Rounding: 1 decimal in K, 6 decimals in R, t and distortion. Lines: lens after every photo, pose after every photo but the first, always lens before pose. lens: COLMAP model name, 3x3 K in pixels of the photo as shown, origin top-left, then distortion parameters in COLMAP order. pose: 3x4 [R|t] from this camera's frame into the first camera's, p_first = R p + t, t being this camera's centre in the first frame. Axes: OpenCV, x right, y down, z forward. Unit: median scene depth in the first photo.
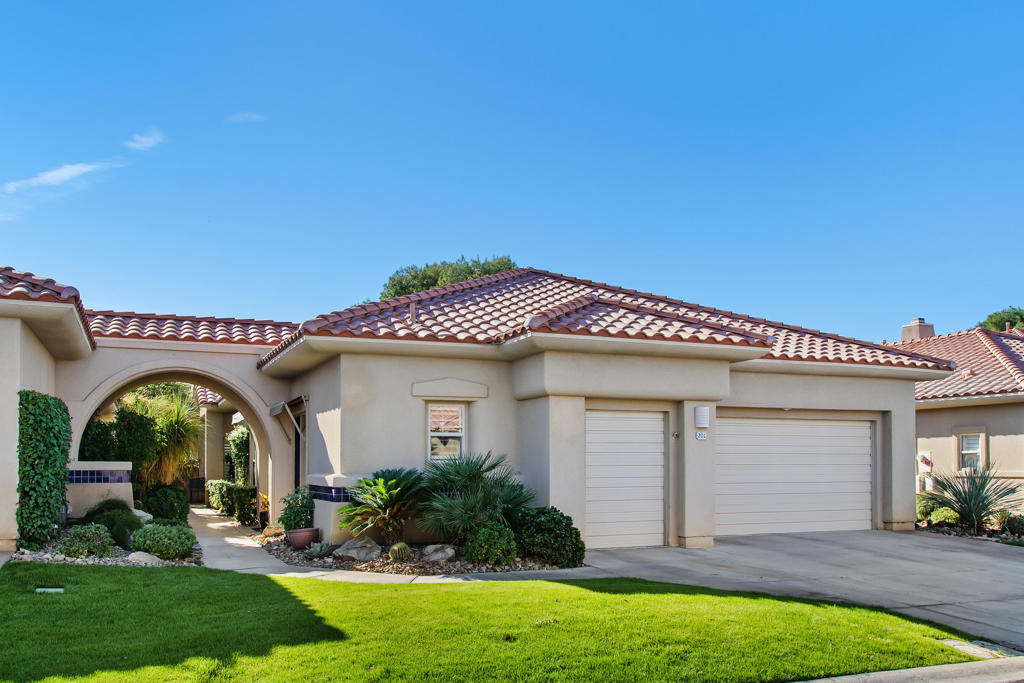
lens RADIAL K [[859.5, 0, 514.2], [0, 859.5, 333.1], [0, 0, 1]] dist [-0.004817, 0.005772]
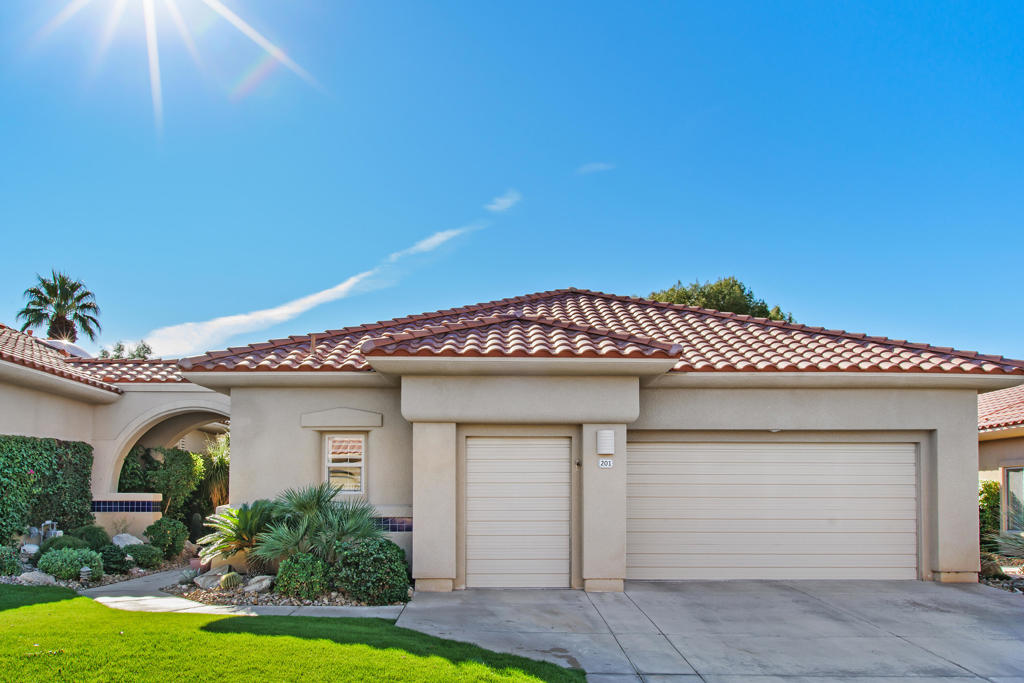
lens RADIAL K [[859.5, 0, 513.4], [0, 859.5, 351.2], [0, 0, 1]] dist [-0.004817, 0.005772]
pose [[0.926618, -0.060771, -0.371059, 0.458801], [0.053220, 0.998115, -0.030566, 0.026899], [0.372217, 0.008575, 0.928106, 0.149596]]
